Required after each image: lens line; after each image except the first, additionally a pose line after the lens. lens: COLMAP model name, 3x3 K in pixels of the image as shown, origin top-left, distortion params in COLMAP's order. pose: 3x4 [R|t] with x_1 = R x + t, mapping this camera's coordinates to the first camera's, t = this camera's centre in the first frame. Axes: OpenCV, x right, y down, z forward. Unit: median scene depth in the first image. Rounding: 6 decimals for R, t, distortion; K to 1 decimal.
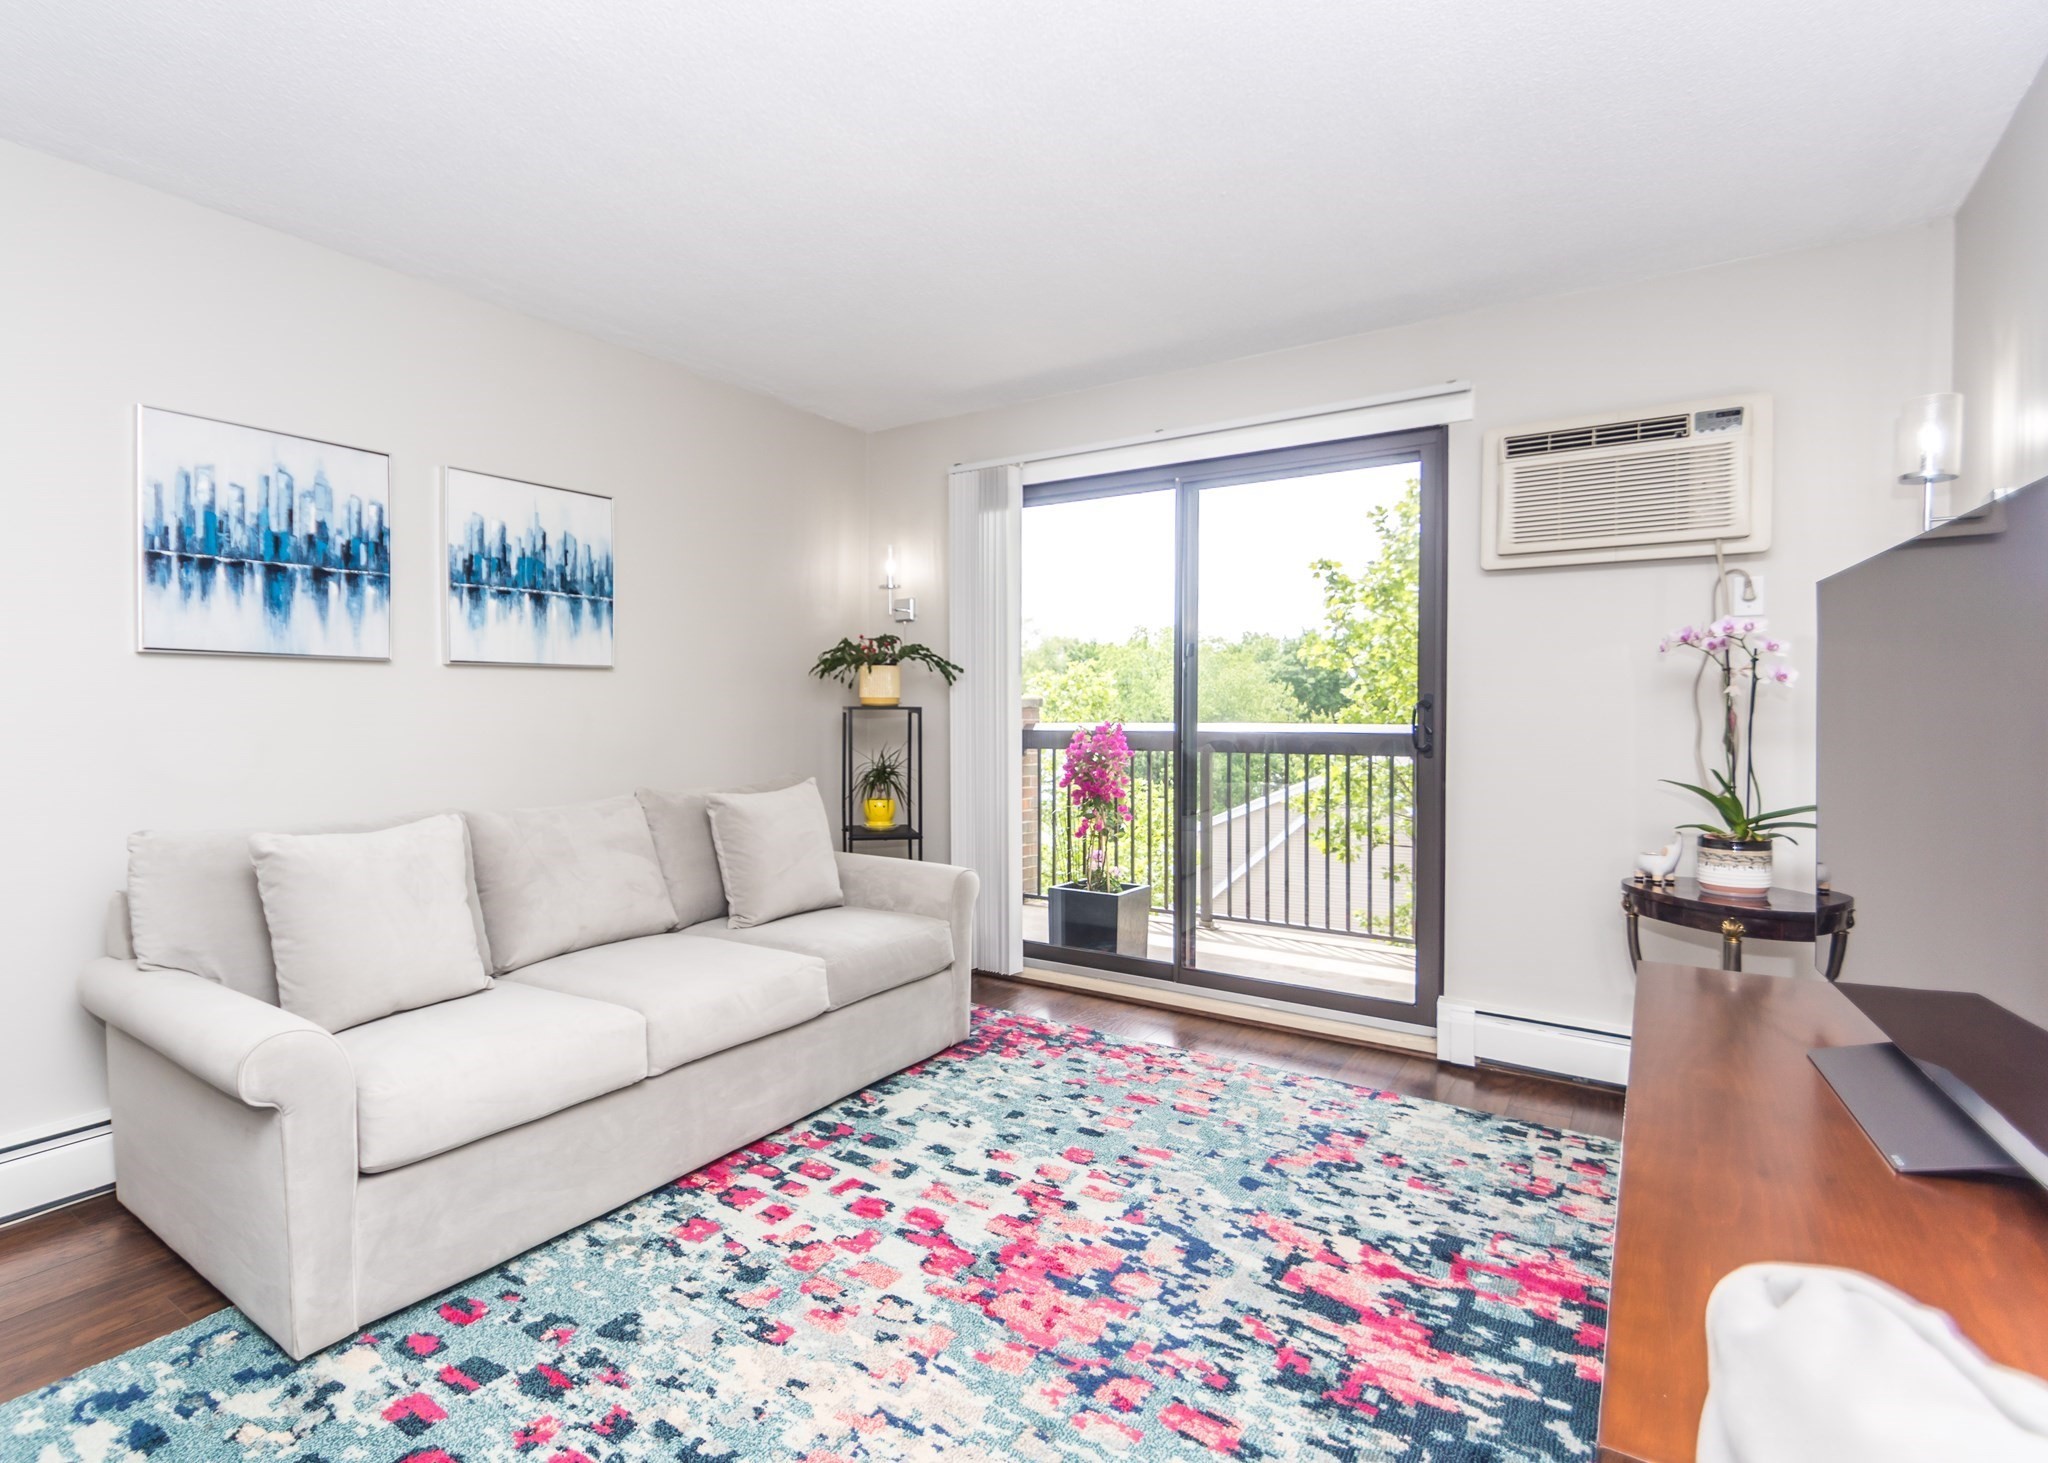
lens RADIAL K [[1011.8, 0, 1024.0], [0, 1011.8, 731.5], [0, 0, 1]] dist [0.003799, -0.000546]
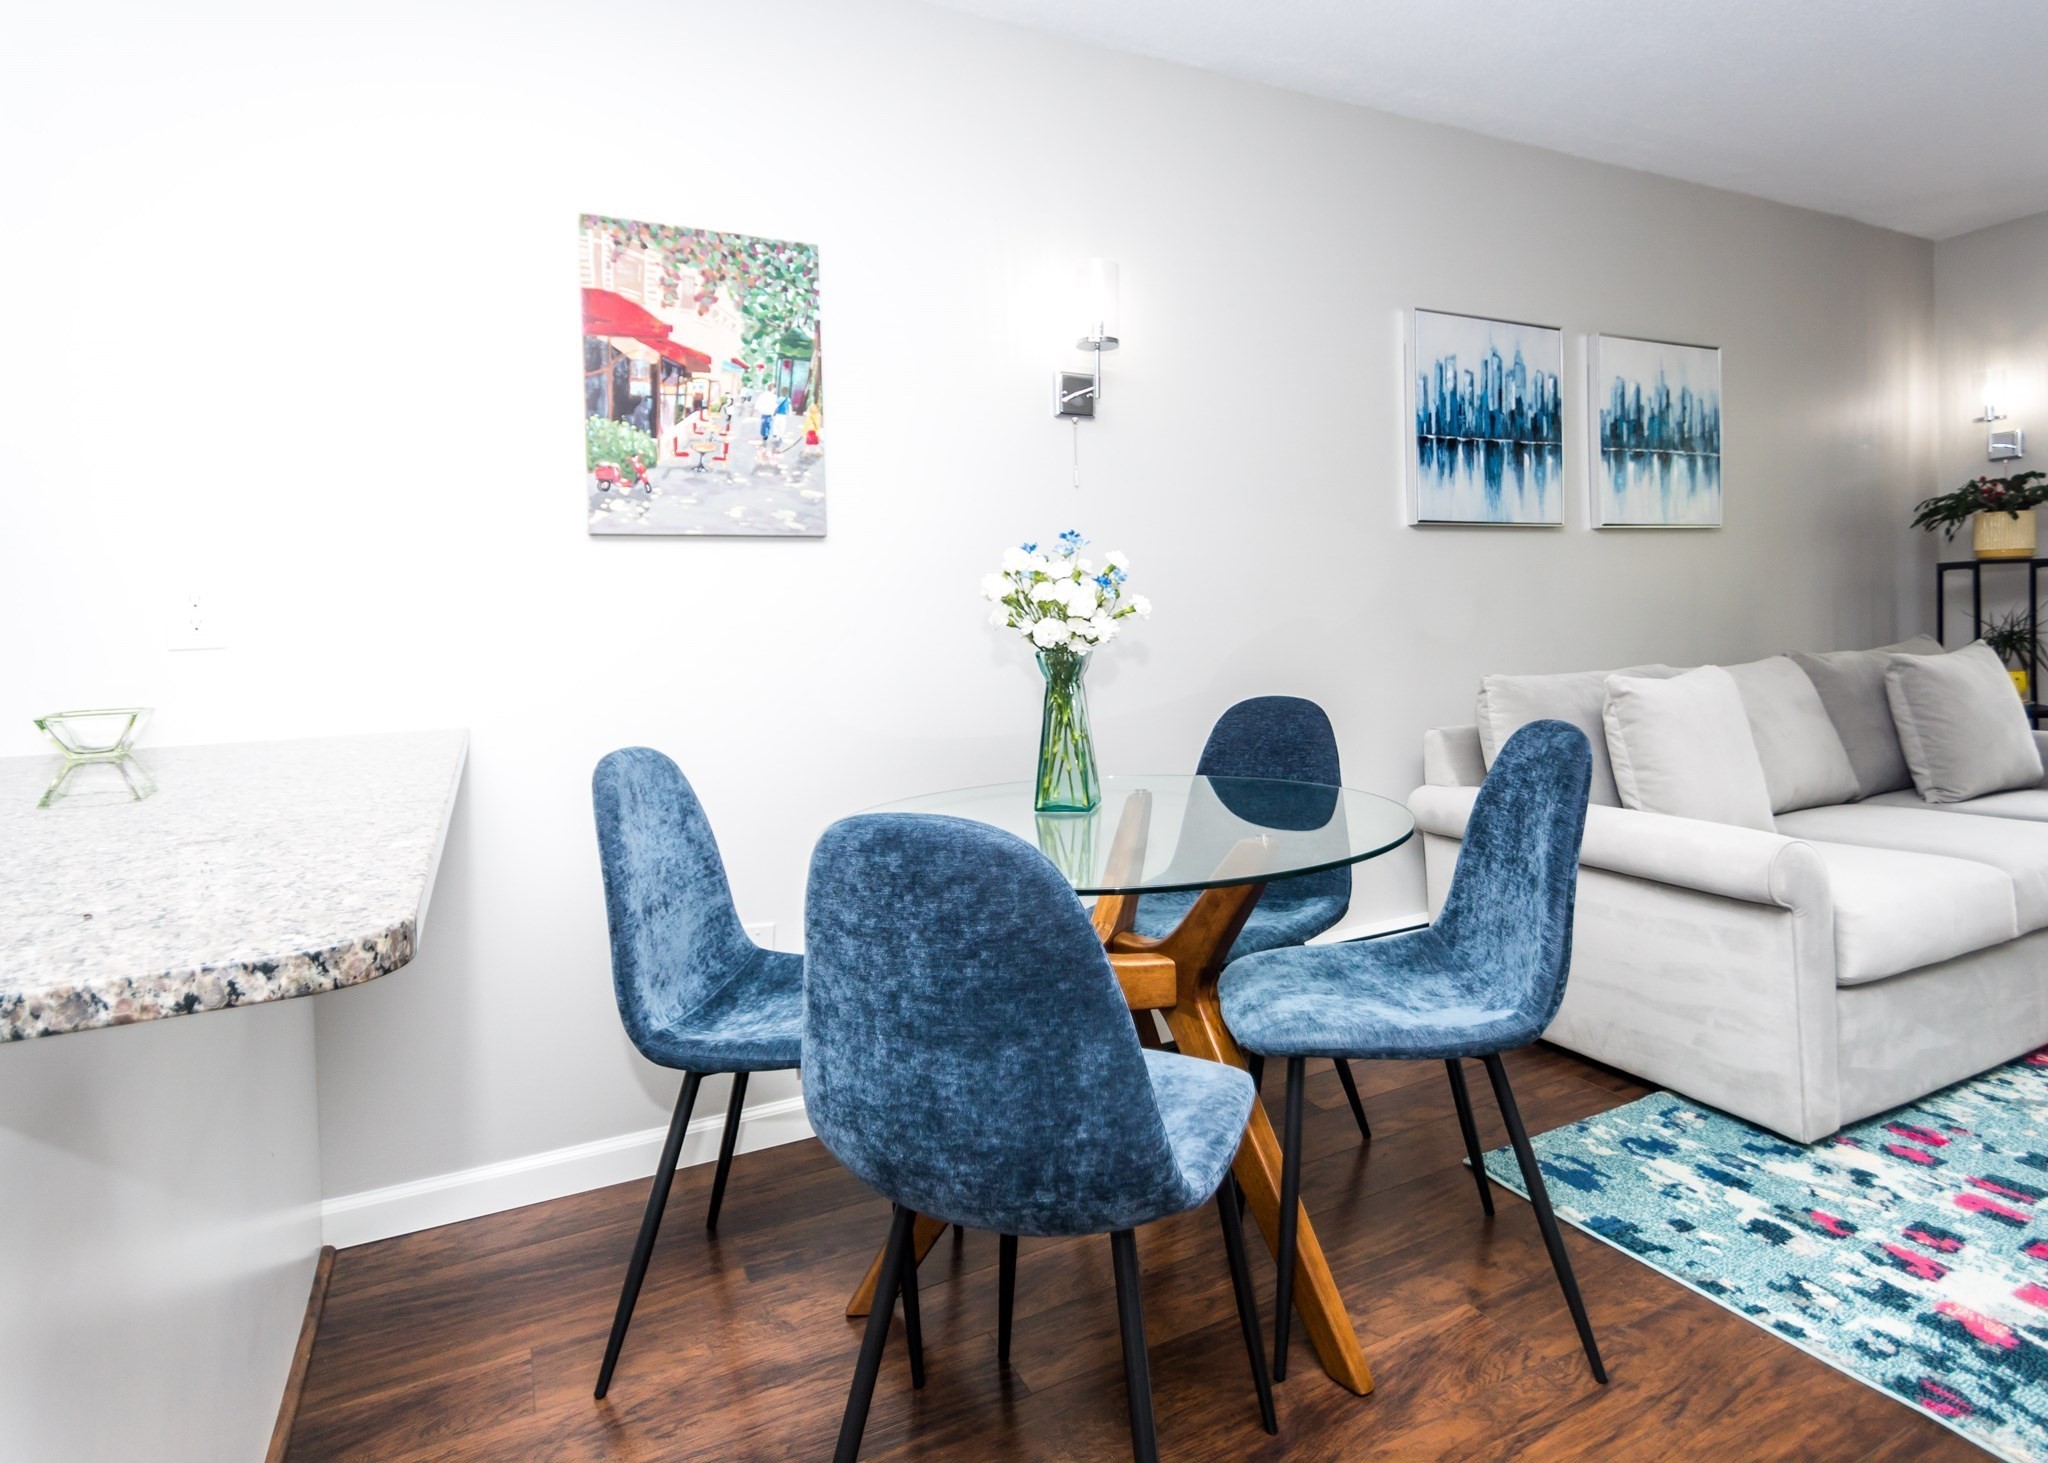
lens RADIAL K [[1168.6, 0, 1024.9], [0, 1168.6, 645.8], [0, 0, 1]] dist [-0.003854, -0.001497]
pose [[0.873543, -0.017444, -0.486435, -0.585202], [0.017858, 0.999833, -0.003787, 0.052830], [0.486420, -0.005379, 0.873709, -0.350321]]
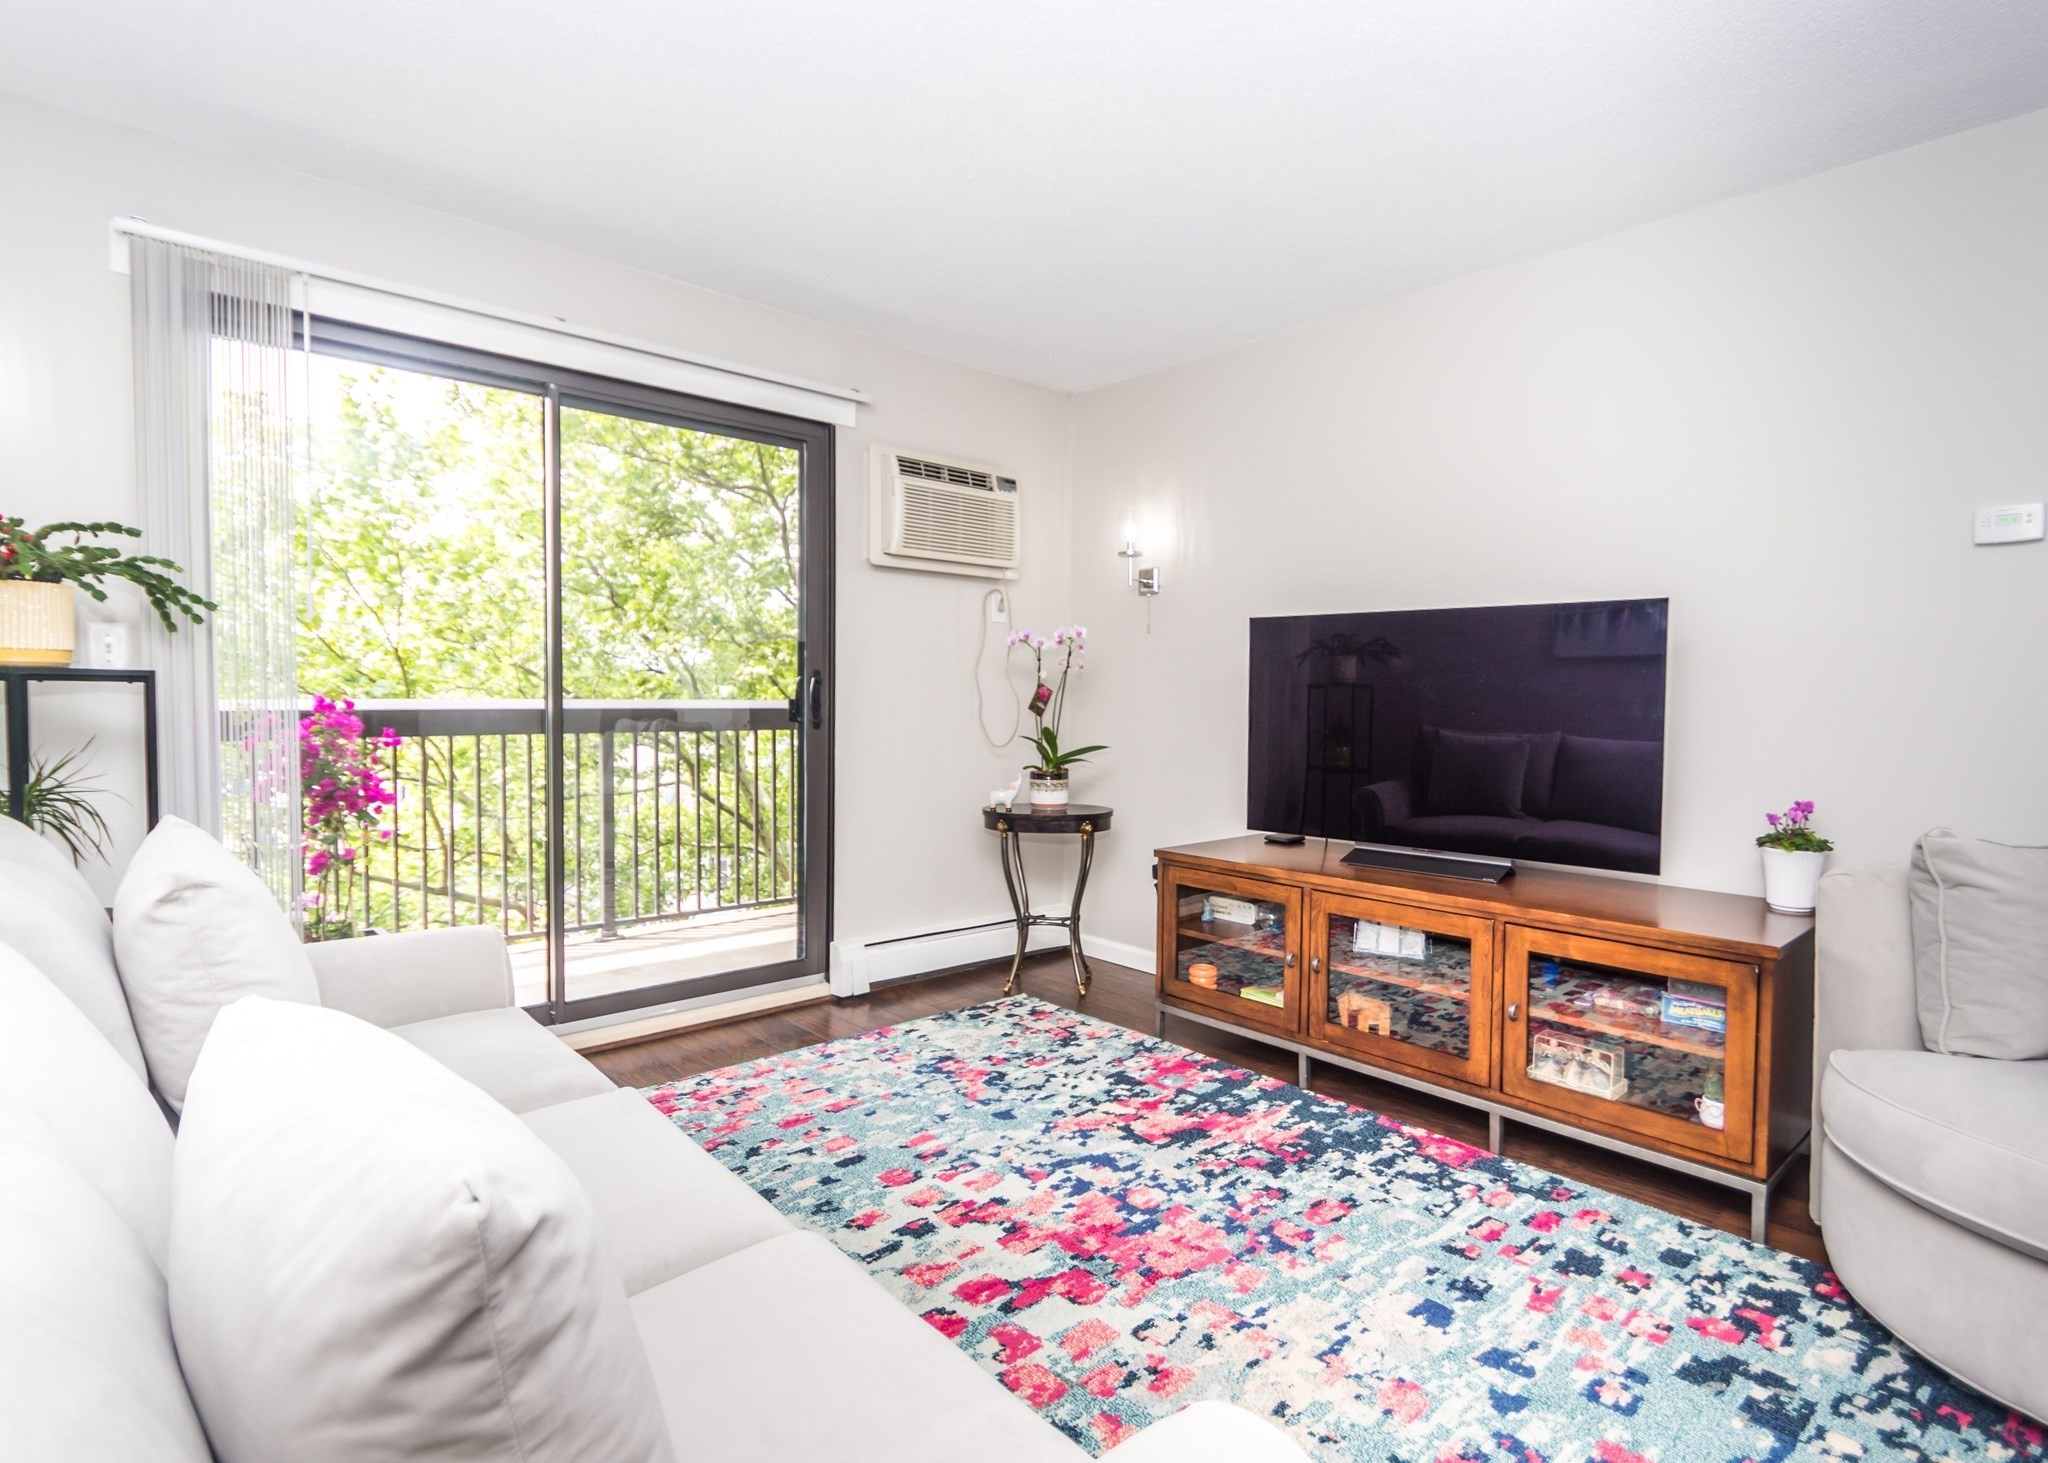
lens RADIAL K [[1011.8, 0, 1024.0], [0, 1011.8, 731.5], [0, 0, 1]] dist [0.003799, -0.000546]
pose [[0.255663, -0.036945, 0.966060, -0.754018], [0.013316, 0.999309, 0.034692, -0.006722], [-0.966674, 0.003995, 0.255979, 0.644292]]
